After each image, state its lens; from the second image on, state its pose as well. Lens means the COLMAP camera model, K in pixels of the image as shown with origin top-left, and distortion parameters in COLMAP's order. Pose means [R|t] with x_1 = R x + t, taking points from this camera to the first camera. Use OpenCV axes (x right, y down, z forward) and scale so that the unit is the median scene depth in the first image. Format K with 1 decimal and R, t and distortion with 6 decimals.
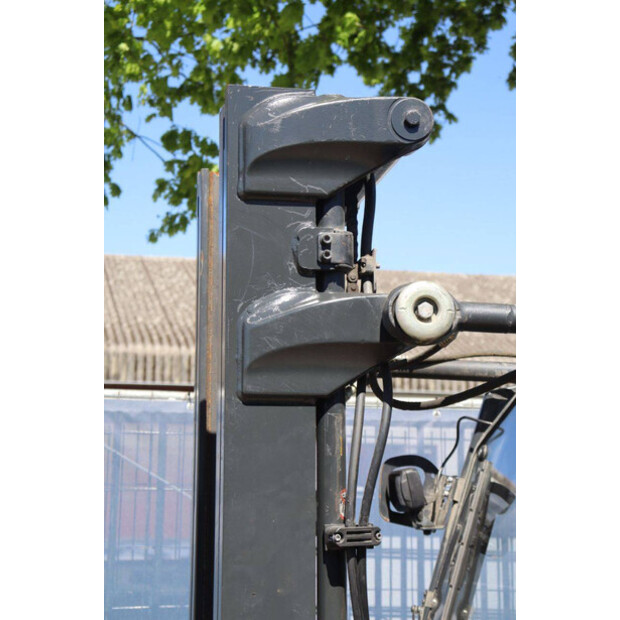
lens RADIAL K [[1295.9, 0, 311.1], [0, 1295.9, 311.0], [0, 0, 1]] dist [0.069674, 0.000000]
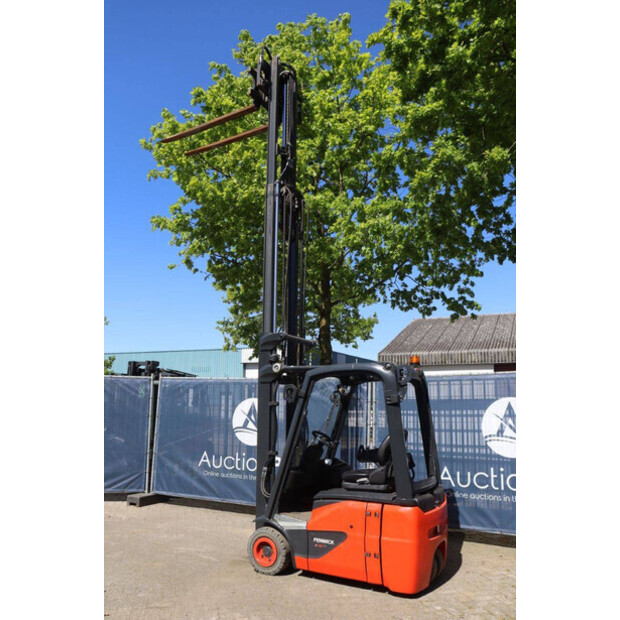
lens RADIAL K [[509.1, 0, 303.4], [0, 509.1, 308.2], [0, 0, 1]] dist [-0.156040, 0.124902]
pose [[0.769057, -0.123466, -0.627143, 1.651186], [0.088721, 0.992289, -0.086555, -0.058030], [0.632993, 0.010925, 0.774080, -0.777879]]
